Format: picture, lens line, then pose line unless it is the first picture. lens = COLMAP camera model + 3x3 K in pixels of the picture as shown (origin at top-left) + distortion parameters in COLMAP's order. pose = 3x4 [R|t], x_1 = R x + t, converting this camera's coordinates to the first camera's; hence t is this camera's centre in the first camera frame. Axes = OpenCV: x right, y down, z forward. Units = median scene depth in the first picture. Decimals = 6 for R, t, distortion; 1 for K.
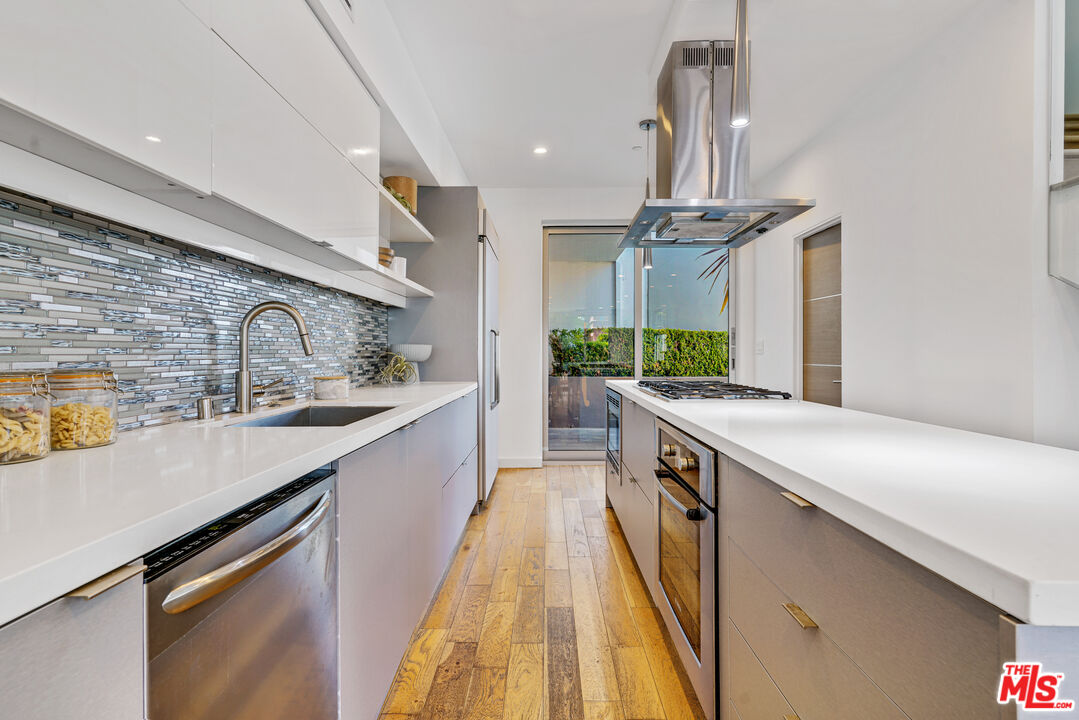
lens RADIAL K [[546.6, 0, 539.5], [0, 546.6, 360.0], [0, 0, 1]] dist [-0.000442, 0.000169]
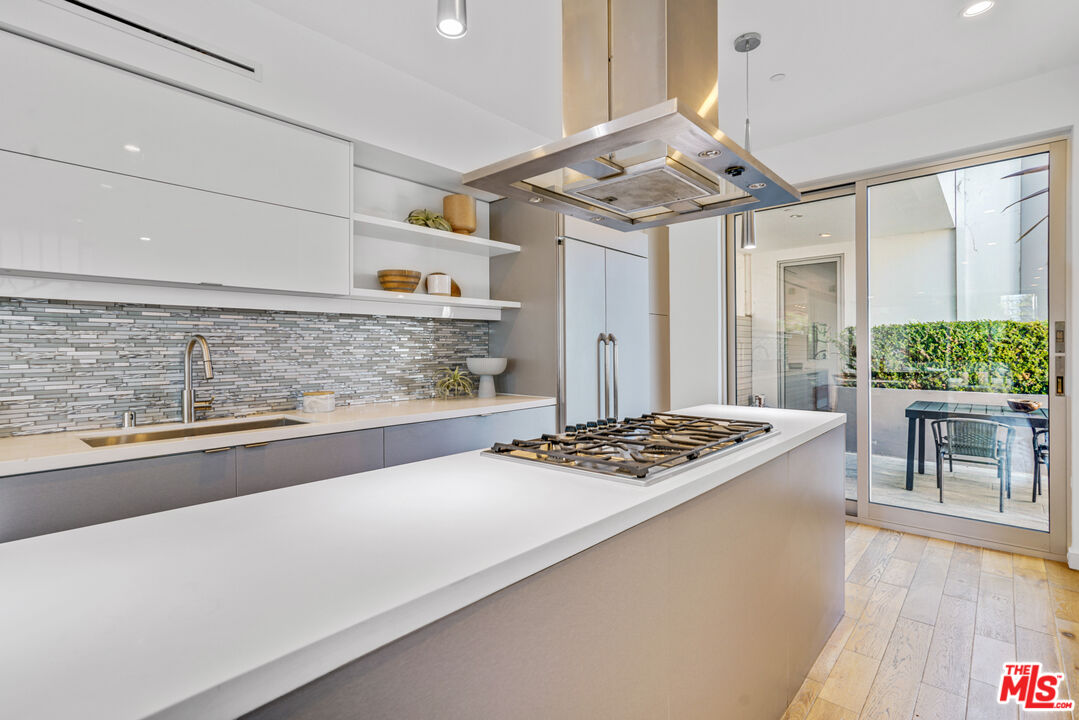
lens RADIAL K [[519.7, 0, 539.5], [0, 519.7, 360.0], [0, 0, 1]] dist [-0.004452, 0.015870]
pose [[0.755902, 0.013189, -0.654552, 0.494752], [-0.006330, 0.999898, 0.012836, -0.040014], [0.654654, -0.005559, 0.755908, 0.348024]]
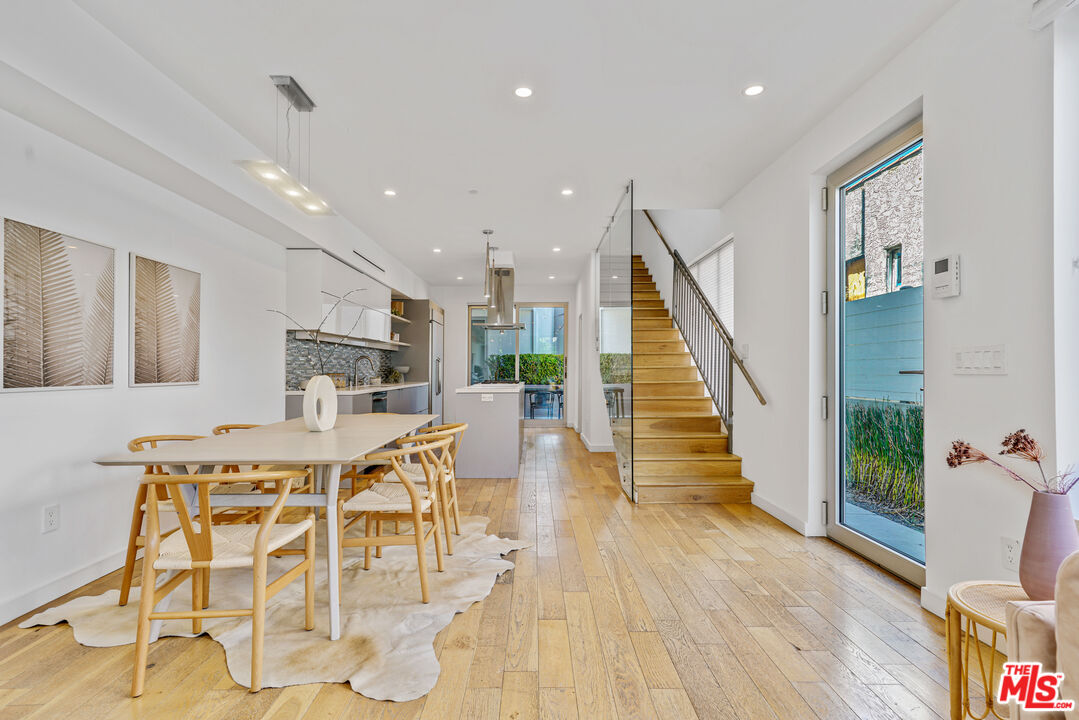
lens RADIAL K [[546.6, 0, 539.5], [0, 546.6, 360.0], [0, 0, 1]] dist [-0.000442, 0.000169]
pose [[0.999761, -0.007210, 0.020616, 0.361970], [0.007888, 0.999424, -0.033000, 0.030712], [-0.020366, 0.033154, 0.999243, -1.574896]]
